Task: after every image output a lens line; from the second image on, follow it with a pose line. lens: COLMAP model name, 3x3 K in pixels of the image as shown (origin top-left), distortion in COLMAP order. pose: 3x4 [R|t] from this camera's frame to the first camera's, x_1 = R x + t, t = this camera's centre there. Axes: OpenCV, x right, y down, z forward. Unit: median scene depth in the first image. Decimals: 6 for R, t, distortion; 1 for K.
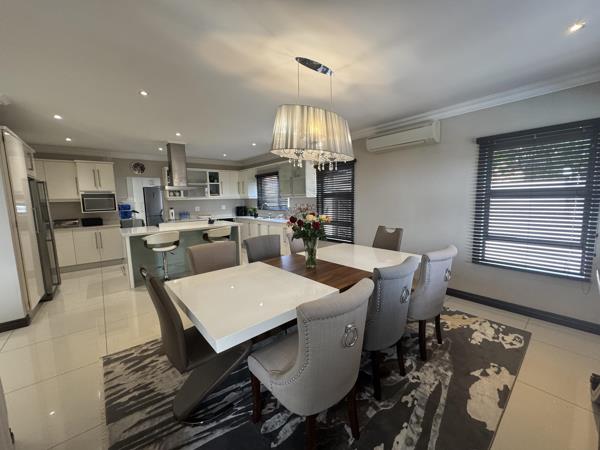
lens RADIAL K [[239.9, 0, 299.7], [0, 239.9, 225.3], [0, 0, 1]] dist [0.000531, 0.000174]
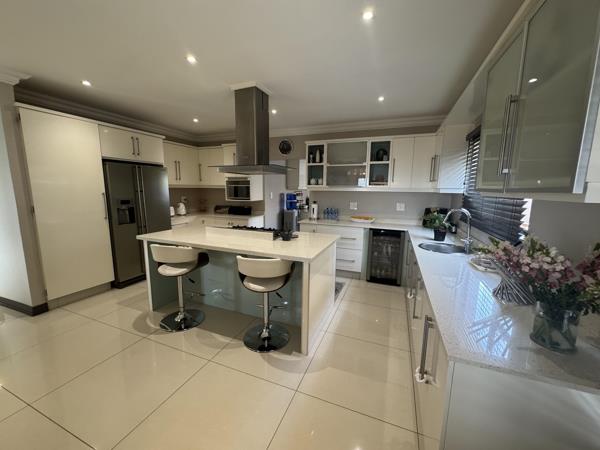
lens RADIAL K [[242.2, 0, 299.8], [0, 242.2, 226.0], [0, 0, 1]] dist [0.001819, 0.001112]
pose [[0.471066, 0.166632, -0.866216, 0.062111], [-0.124253, 0.984739, 0.121861, -0.078292], [0.873303, 0.050226, 0.484582, 0.591822]]
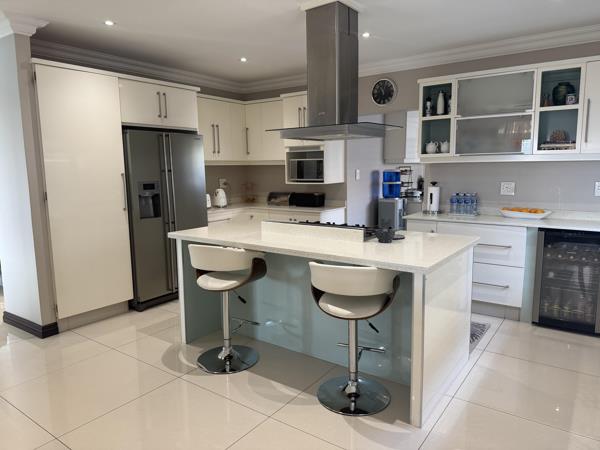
lens RADIAL K [[427.1, 0, 302.1], [0, 427.1, 223.9], [0, 0, 1]] dist [0.038964, -0.033827]
pose [[0.252210, 0.152765, -0.955538, 0.101641], [-0.101947, 0.986160, 0.130752, -0.071167], [0.962287, 0.064438, 0.264293, 0.569477]]
